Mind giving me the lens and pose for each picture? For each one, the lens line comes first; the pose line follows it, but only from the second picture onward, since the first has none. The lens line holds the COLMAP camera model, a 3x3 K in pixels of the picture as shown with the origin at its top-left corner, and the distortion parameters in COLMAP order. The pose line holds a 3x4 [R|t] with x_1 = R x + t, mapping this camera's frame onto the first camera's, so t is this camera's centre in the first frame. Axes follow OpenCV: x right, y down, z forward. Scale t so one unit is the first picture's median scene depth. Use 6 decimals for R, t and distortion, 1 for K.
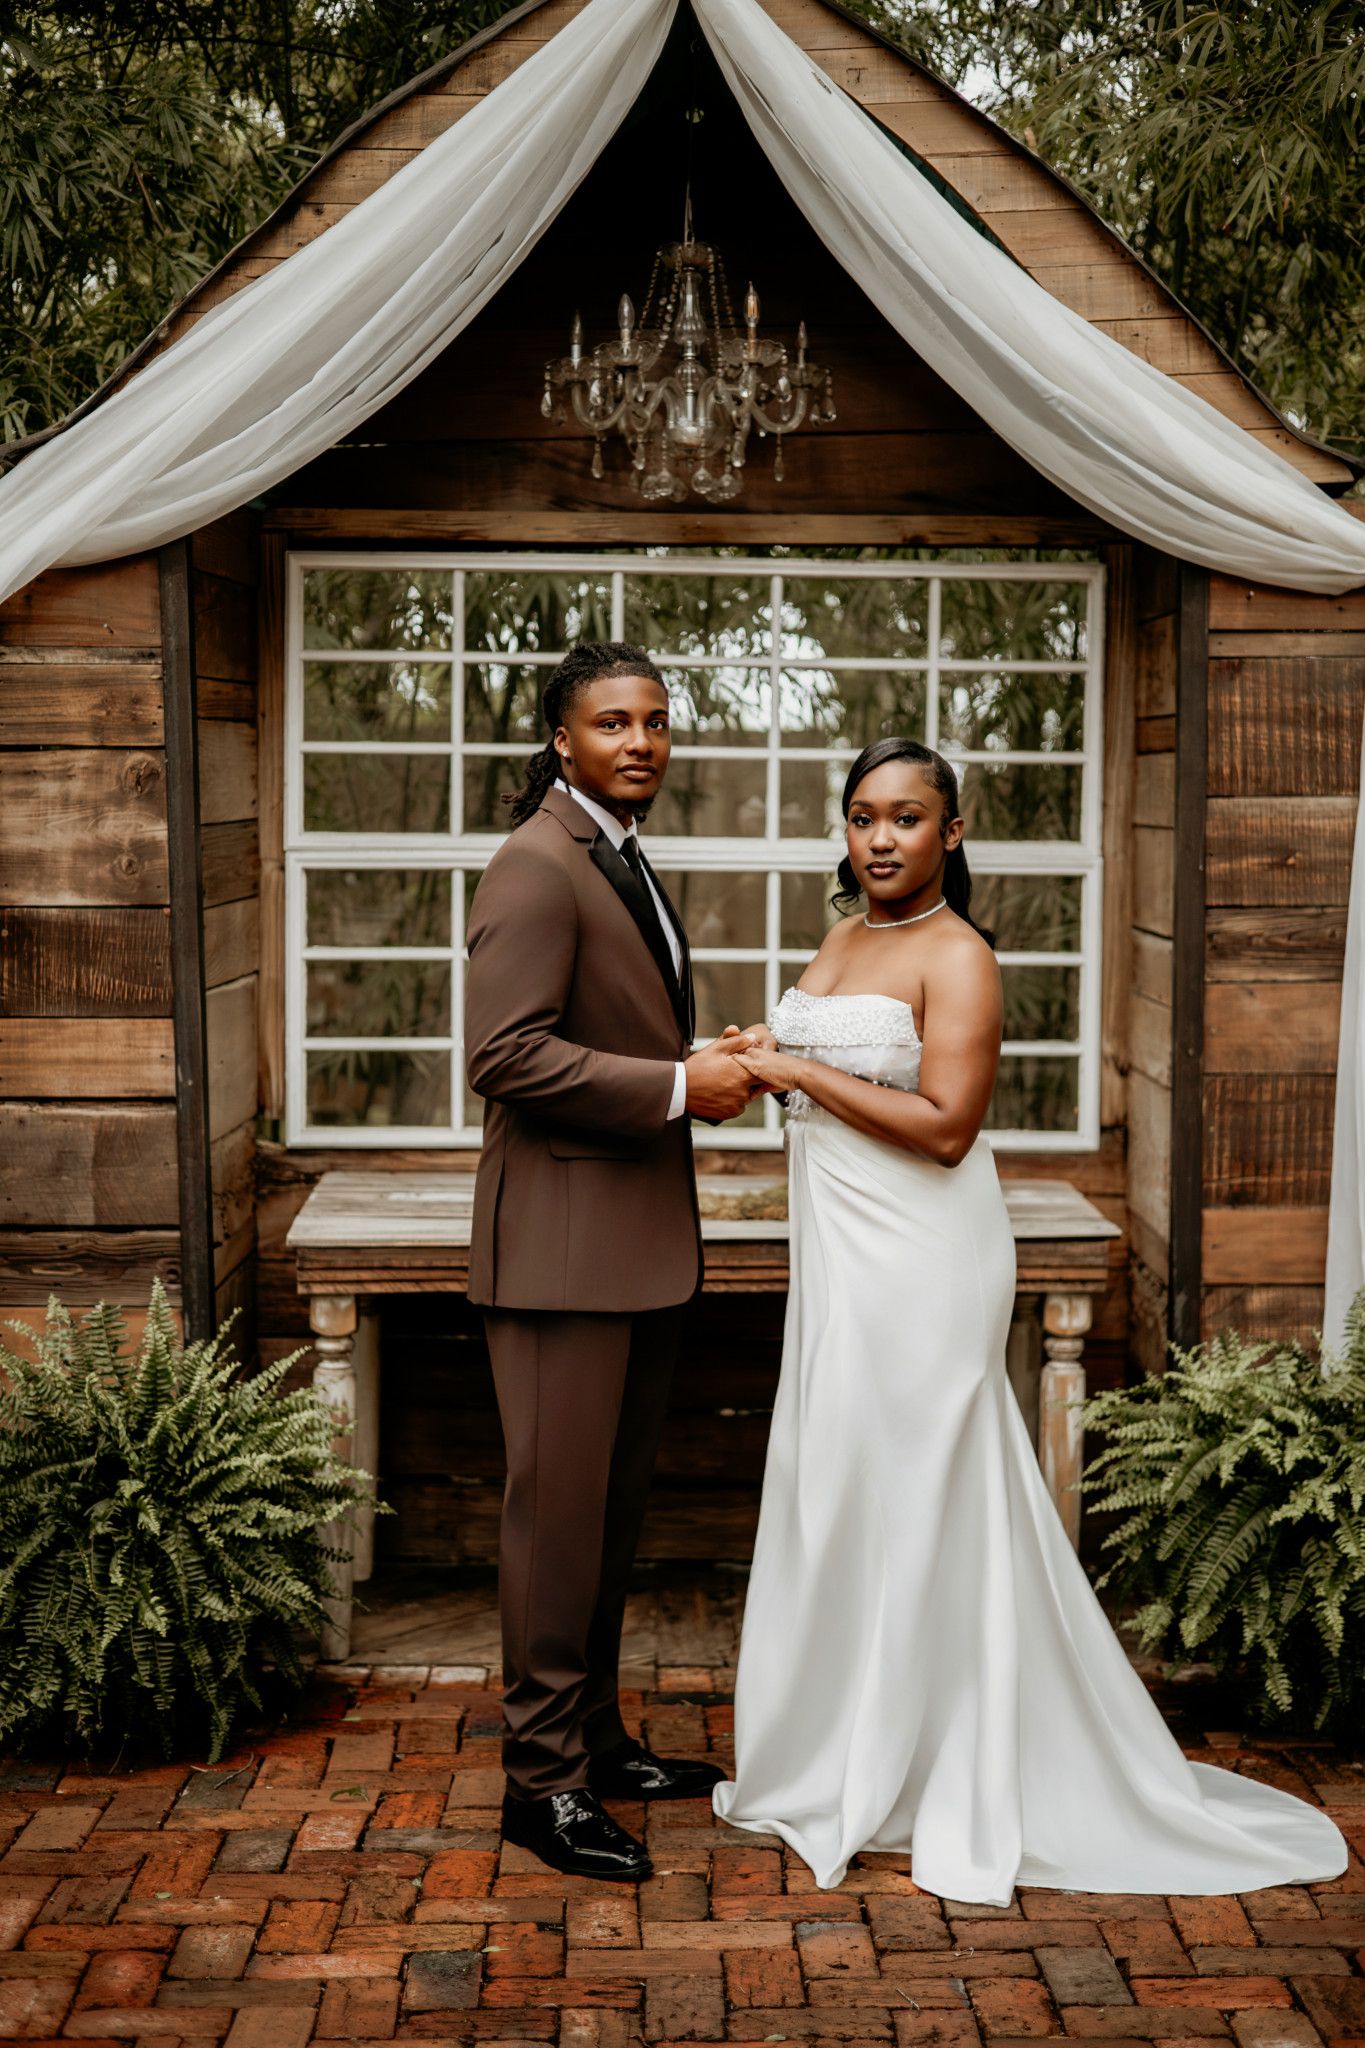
lens RADIAL K [[2886.1, 0, 651.6], [0, 2886.1, 1020.3], [0, 0, 1]] dist [0.032150, -0.109640]
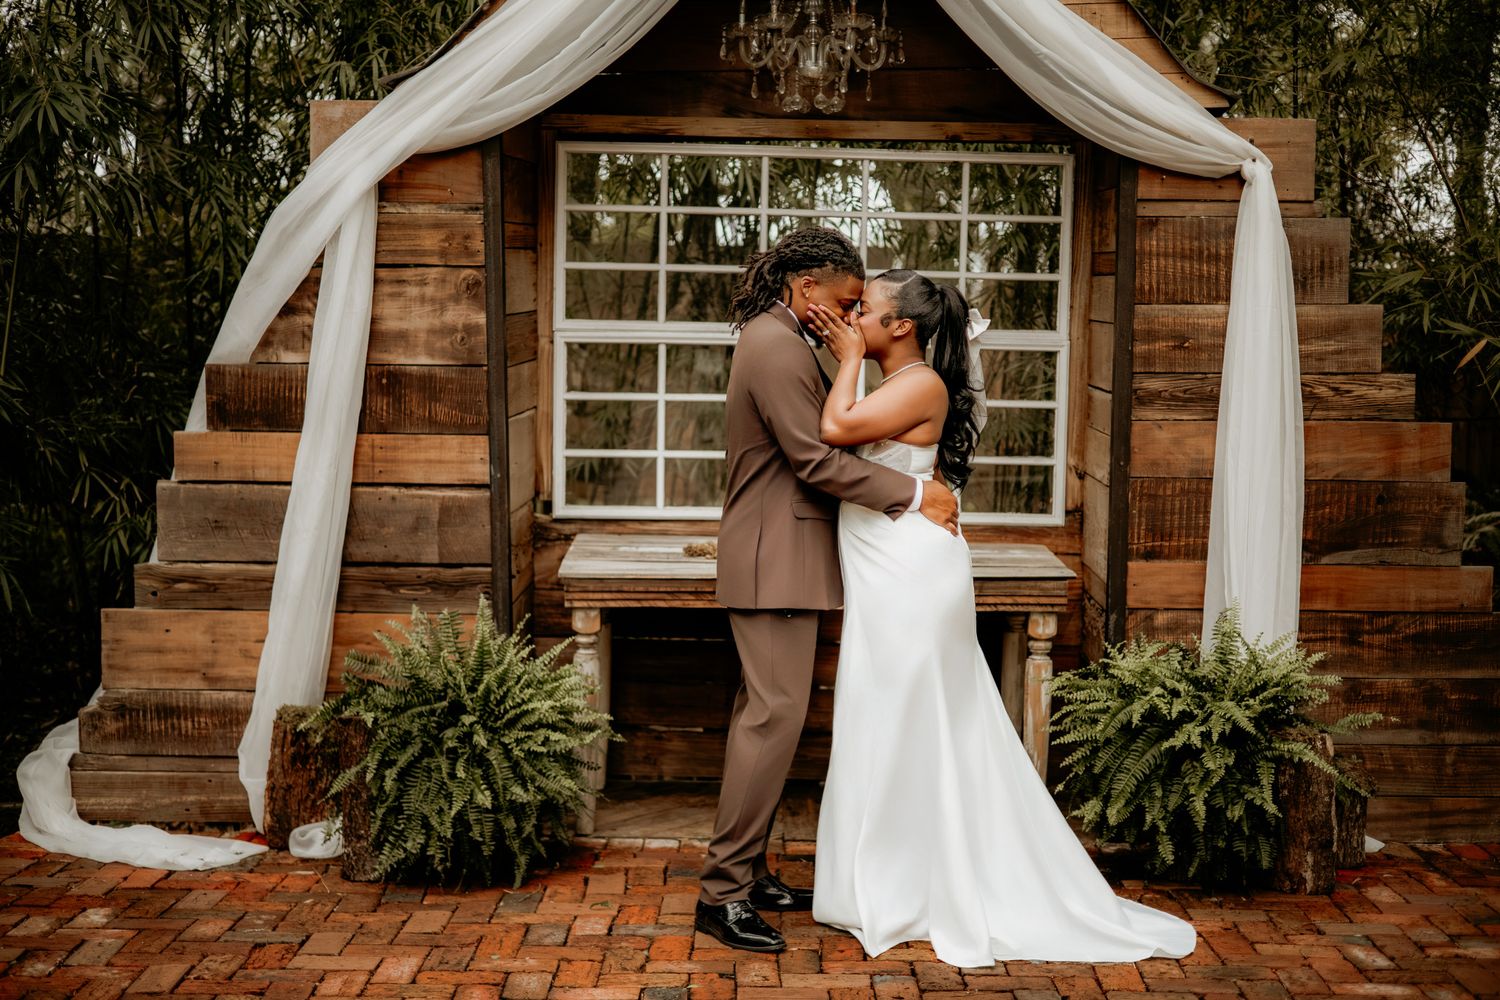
lens RADIAL K [[2113.9, 0, 750.0], [0, 2113.9, 500.0], [0, 0, 1]] dist [0.032150, -0.109640]
pose [[0.999937, 0.011067, -0.002119, -0.017168], [-0.011011, 0.999631, 0.024813, 0.004528], [0.002393, -0.024788, 0.999690, -0.177727]]
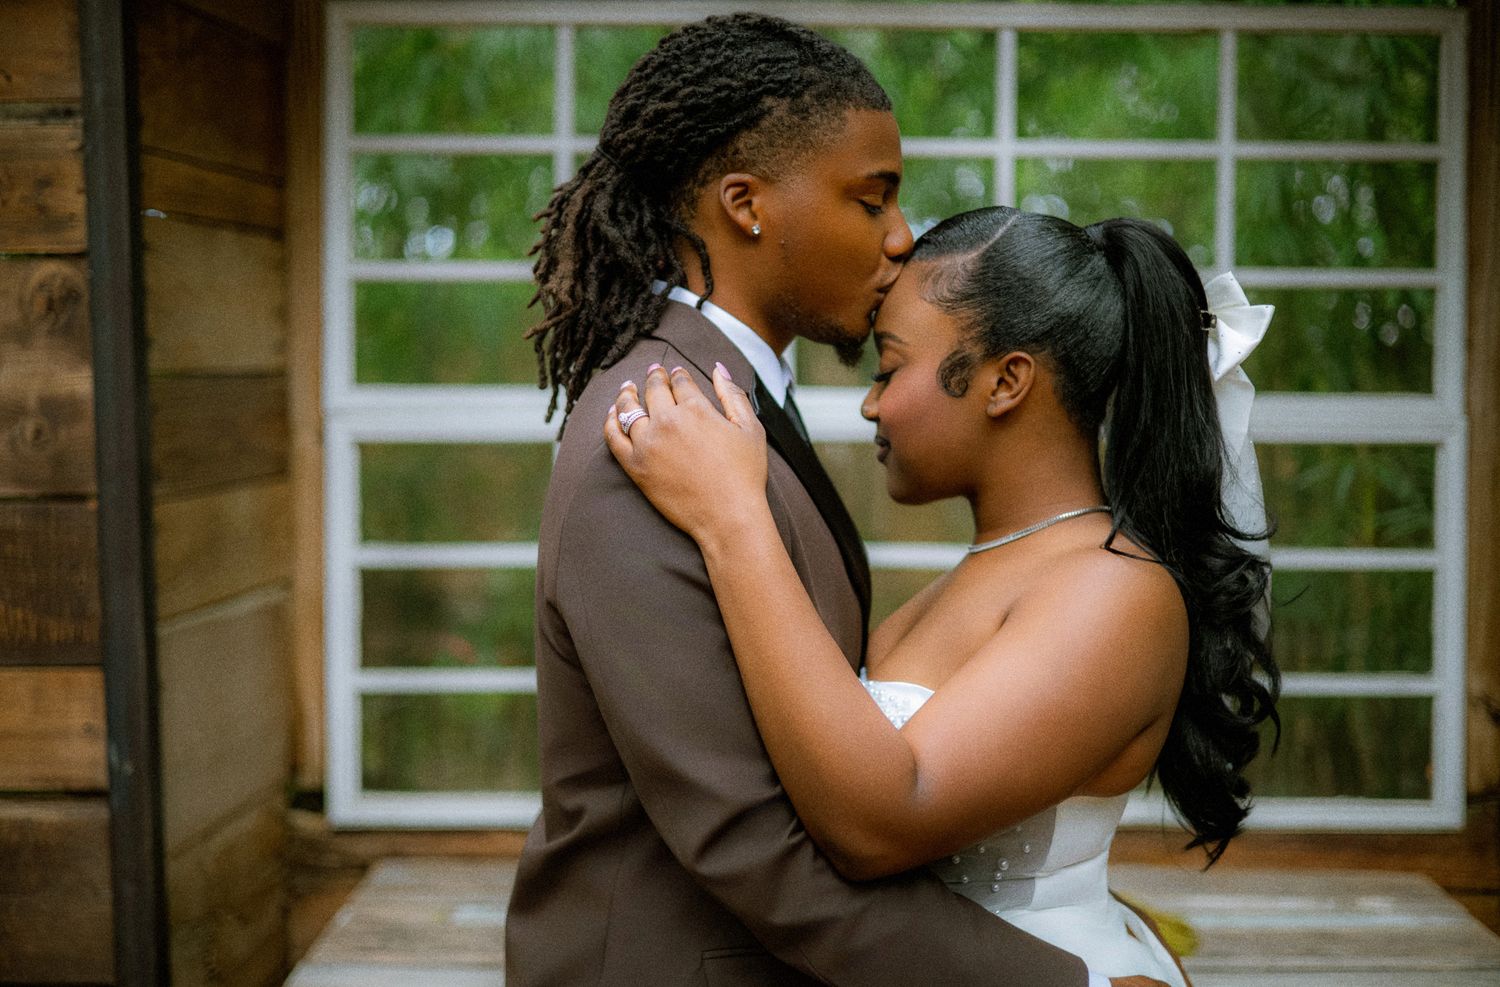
lens RADIAL K [[1974.6, 0, 750.0], [0, 1974.6, 493.5], [0, 0, 1]] dist [0.009200, 0.014090]
pose [[0.999100, -0.002578, -0.042329, -0.000808], [0.001595, 0.999729, -0.023226, -0.029796], [0.042377, 0.023138, 0.998834, 0.560742]]
